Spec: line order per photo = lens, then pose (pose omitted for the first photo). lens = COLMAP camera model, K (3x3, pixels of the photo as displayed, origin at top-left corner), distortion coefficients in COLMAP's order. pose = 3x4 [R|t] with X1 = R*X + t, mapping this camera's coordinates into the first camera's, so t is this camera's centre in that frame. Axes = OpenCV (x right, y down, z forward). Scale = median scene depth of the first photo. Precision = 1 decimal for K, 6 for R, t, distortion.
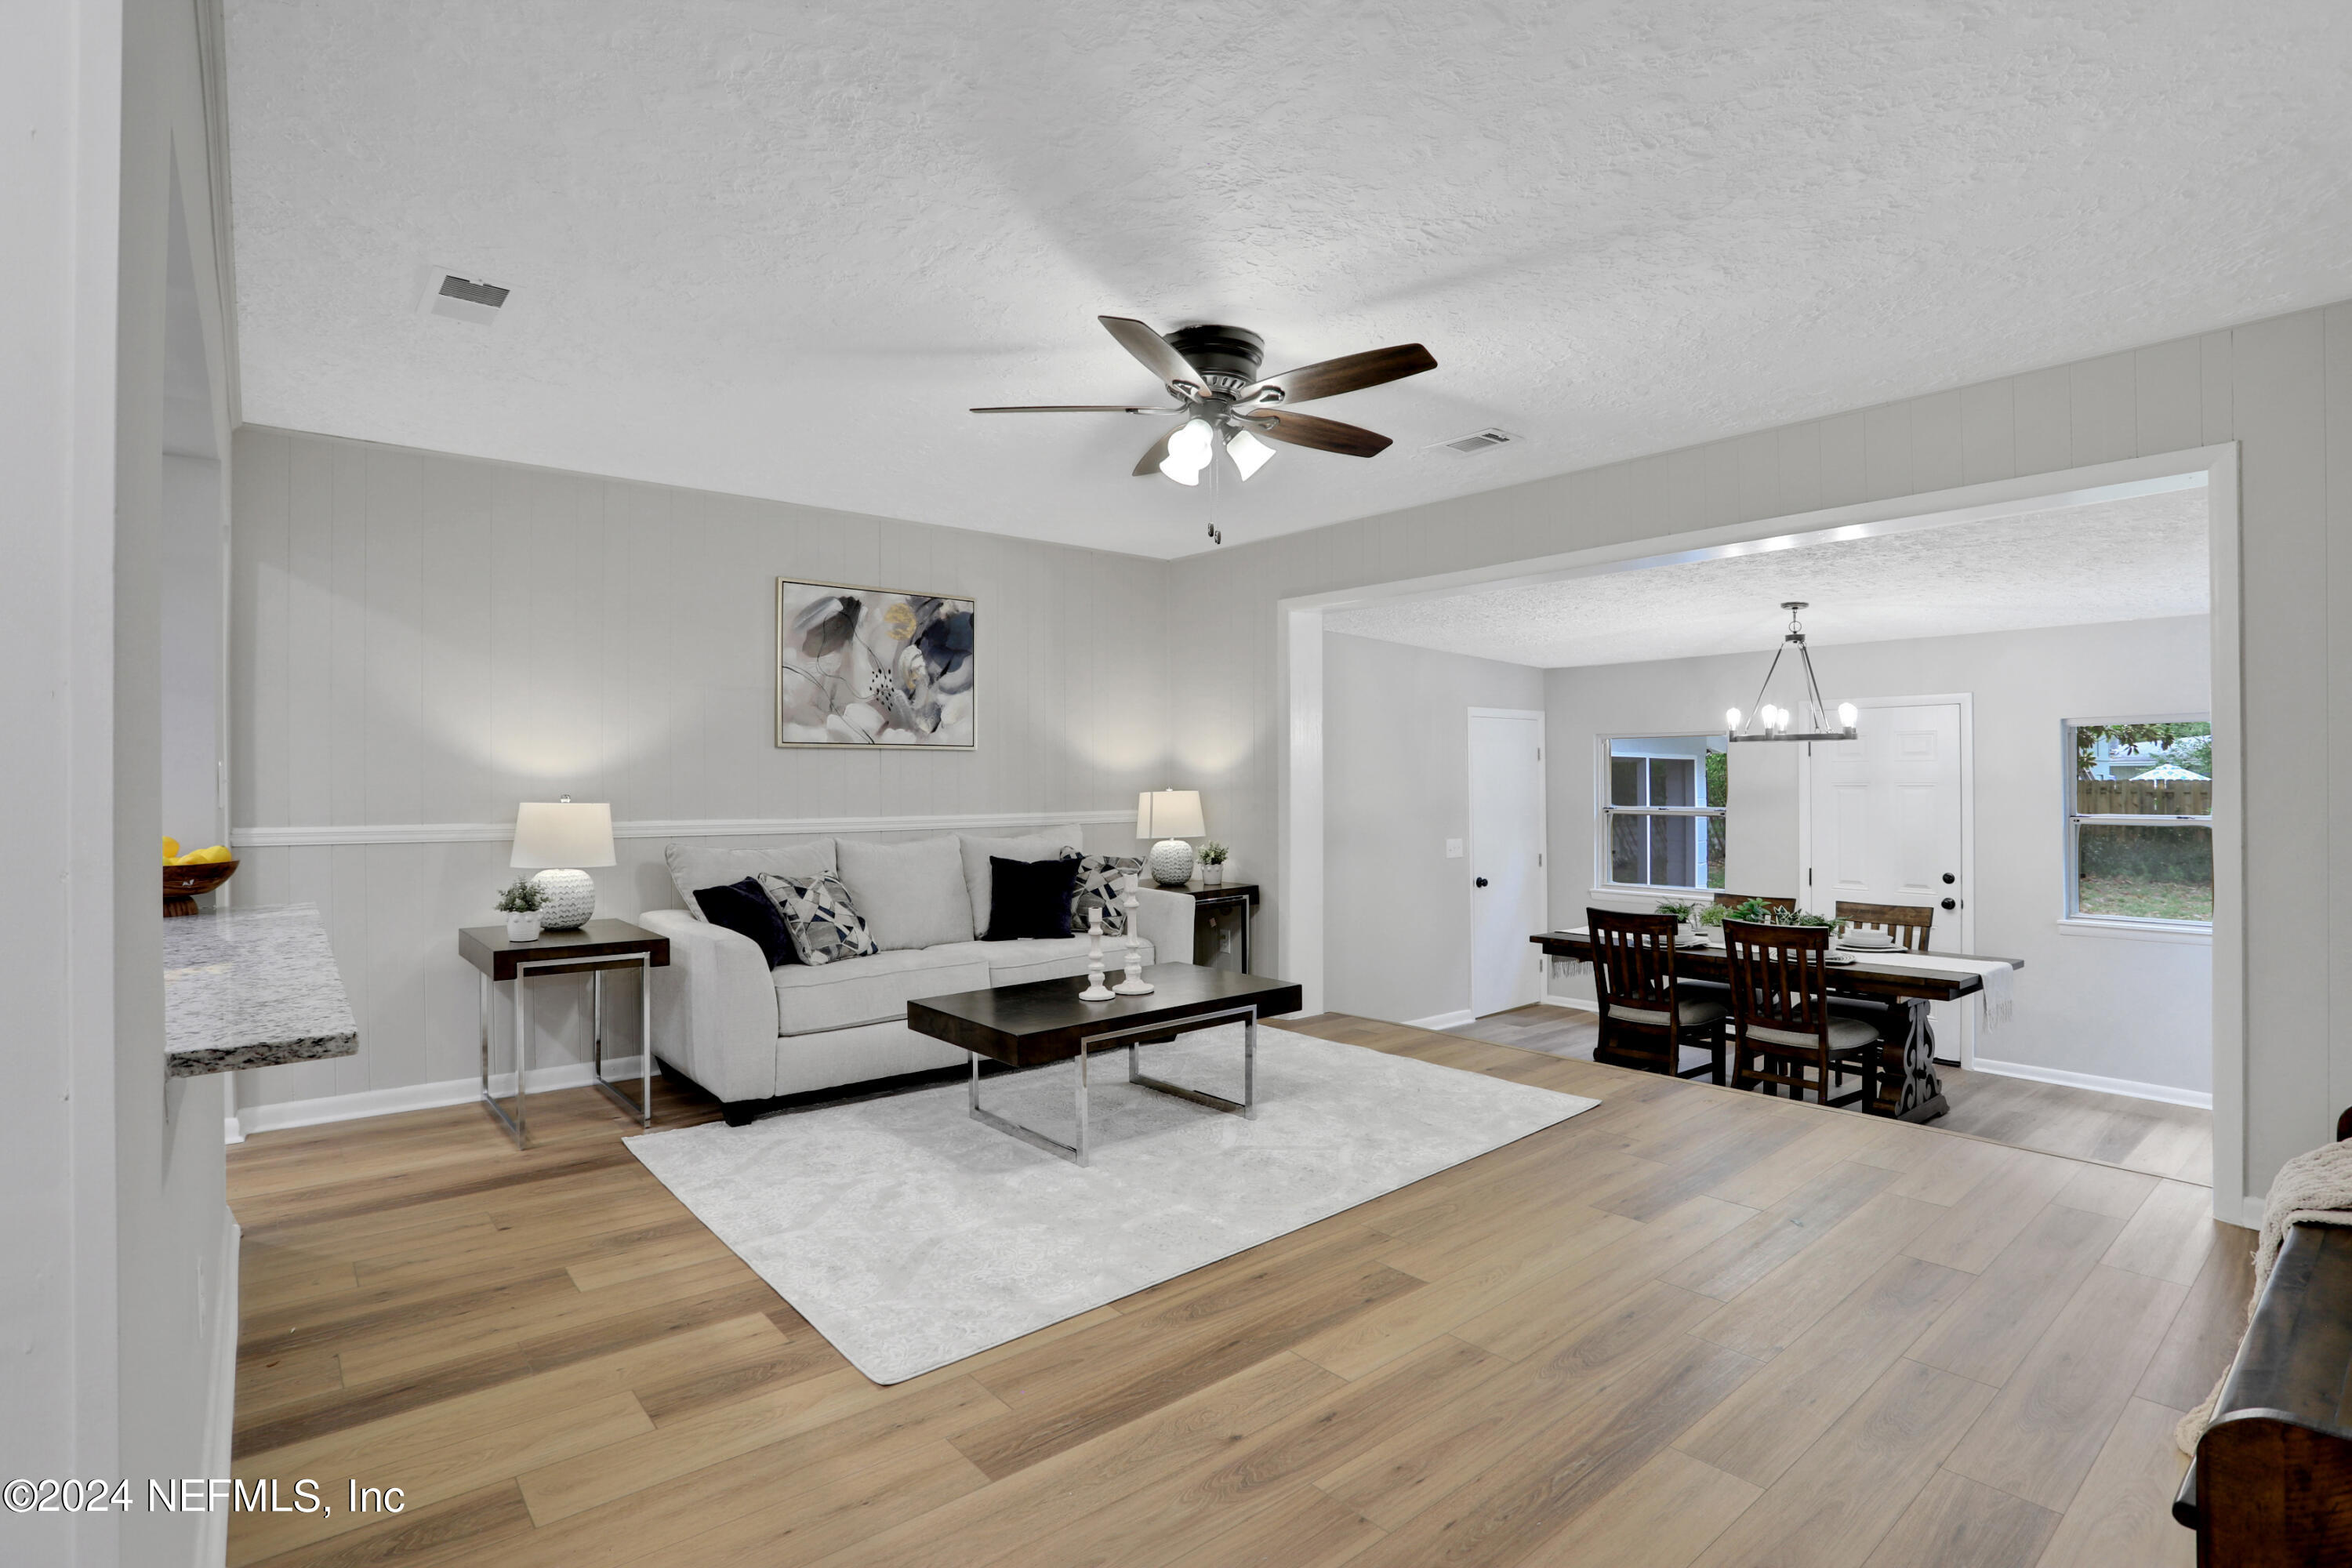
lens RADIAL K [[1137.0, 0, 1179.5], [0, 1137.0, 779.1], [0, 0, 1]] dist [-0.040497, -0.000330]
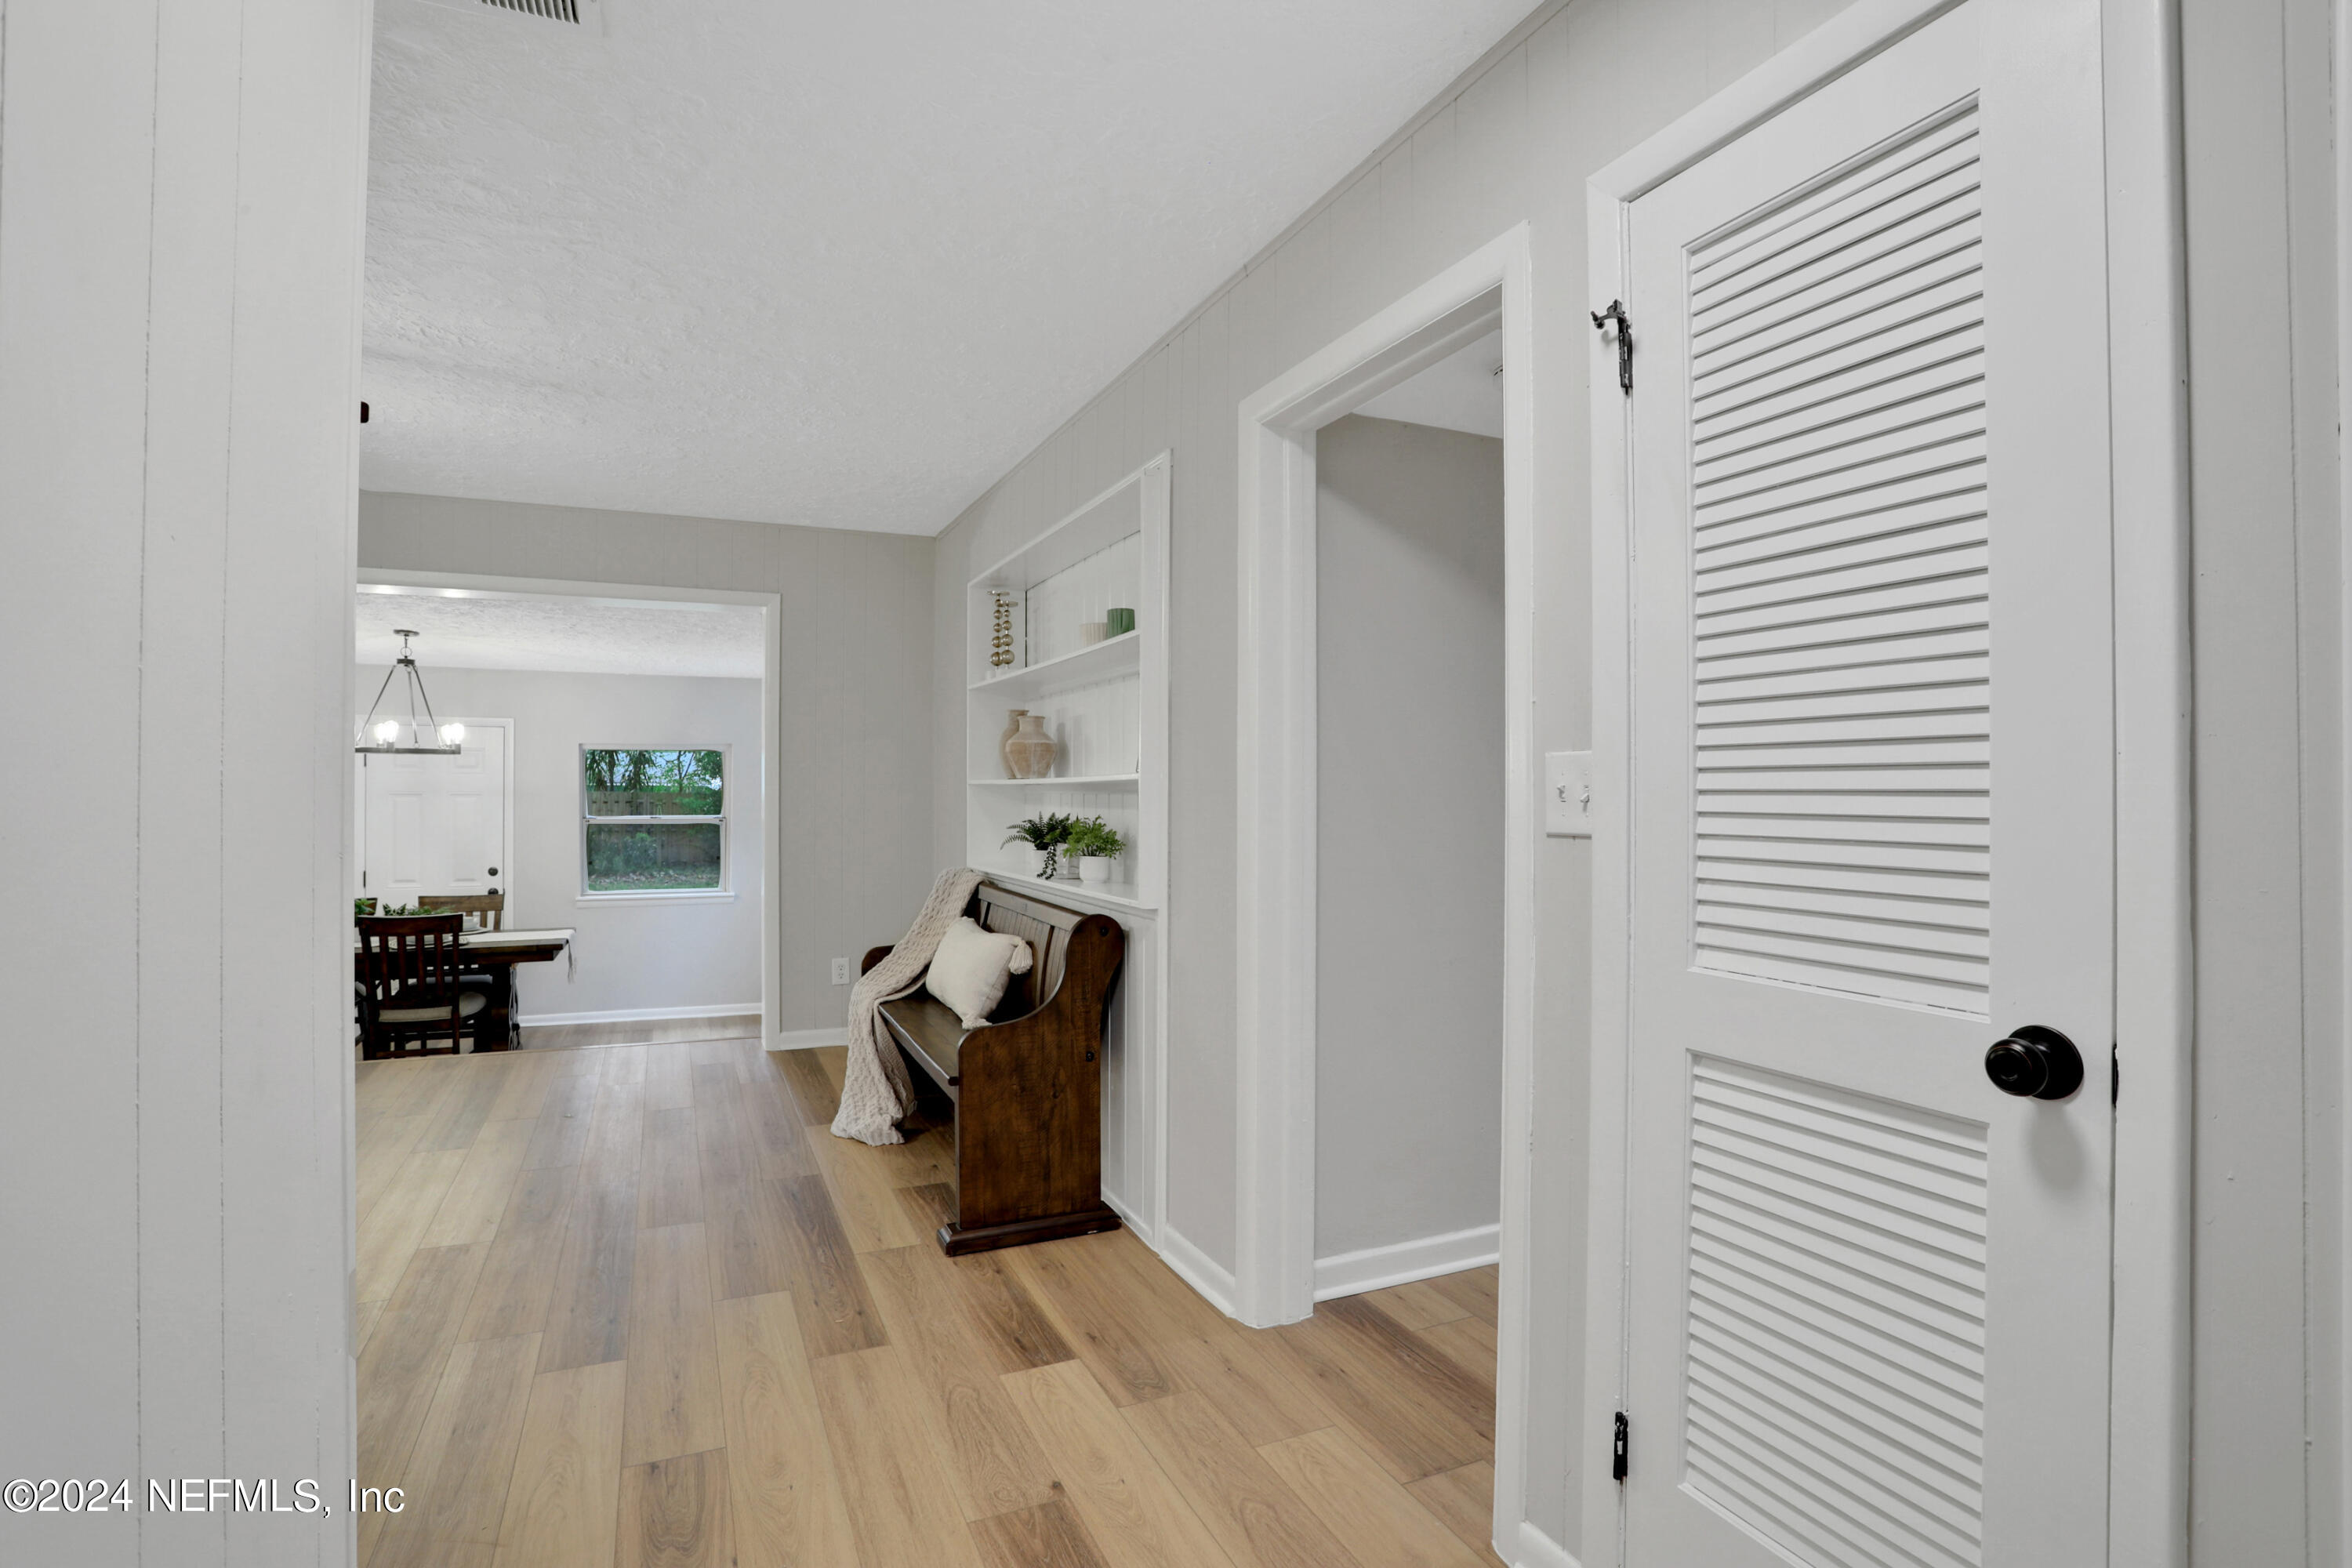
lens RADIAL K [[1137.0, 0, 1176.5], [0, 1137.0, 787.8], [0, 0, 1]] dist [-0.040497, -0.000330]
pose [[0.273023, 0.011417, 0.961940, -0.311309], [-0.011901, 0.999893, -0.008490, 0.000303], [-0.961934, -0.009130, 0.273130, -0.044267]]
